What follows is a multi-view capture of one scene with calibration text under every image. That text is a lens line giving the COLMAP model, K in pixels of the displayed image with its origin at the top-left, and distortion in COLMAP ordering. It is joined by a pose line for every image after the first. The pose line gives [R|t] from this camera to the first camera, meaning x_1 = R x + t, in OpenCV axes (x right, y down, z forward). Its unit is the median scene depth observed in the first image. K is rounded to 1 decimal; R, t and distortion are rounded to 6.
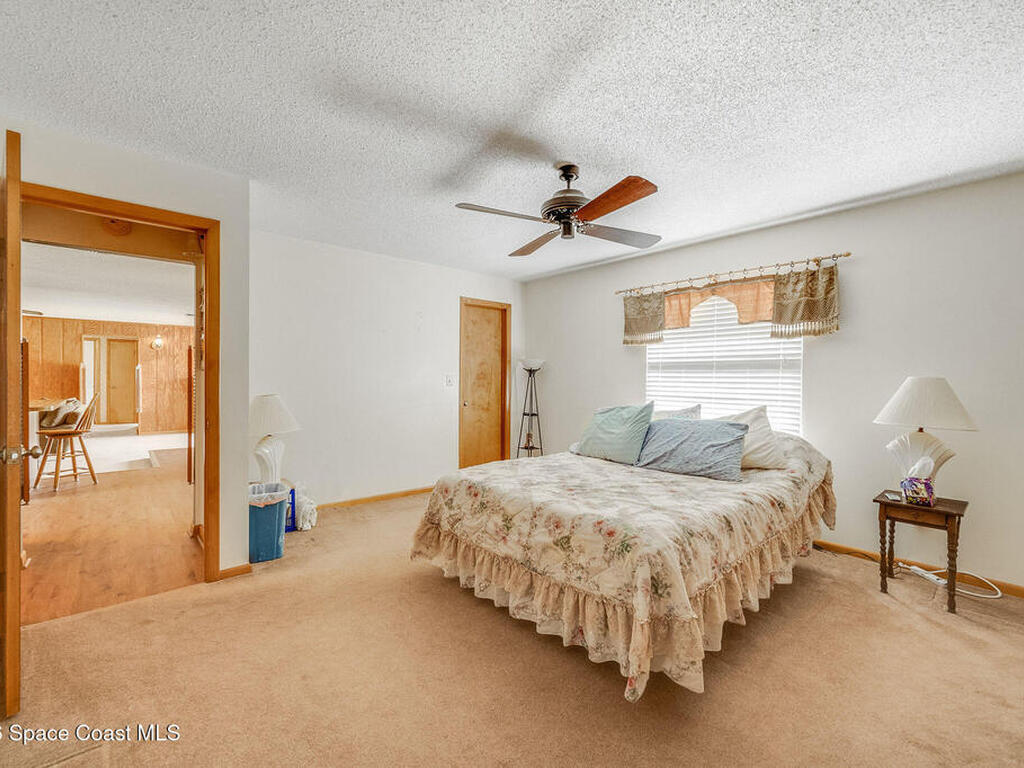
lens RADIAL K [[453.9, 0, 511.1], [0, 453.9, 375.9], [0, 0, 1]] dist [0.000472, 0.000080]
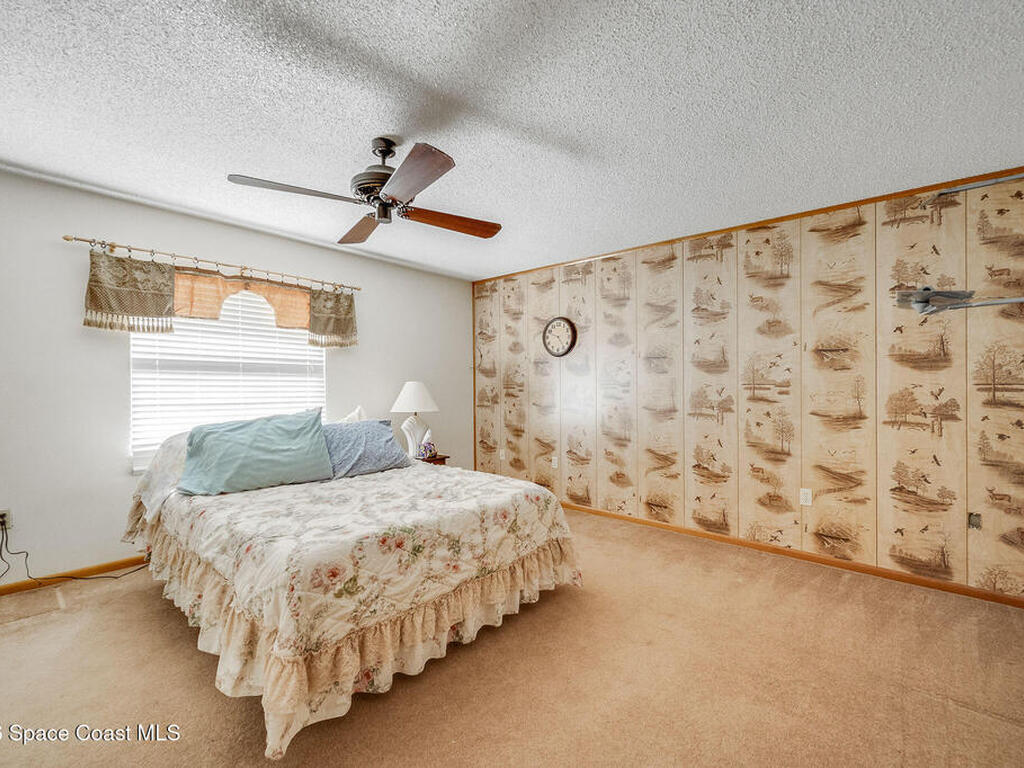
lens RADIAL K [[458.5, 0, 512.0], [0, 458.5, 384.0], [0, 0, 1]] dist [-0.000216, -0.000118]
pose [[-0.121072, -0.003986, 0.992636, -0.589029], [-0.011075, 0.999935, 0.002664, 0.001971], [-0.992582, -0.010671, -0.121108, 0.654550]]
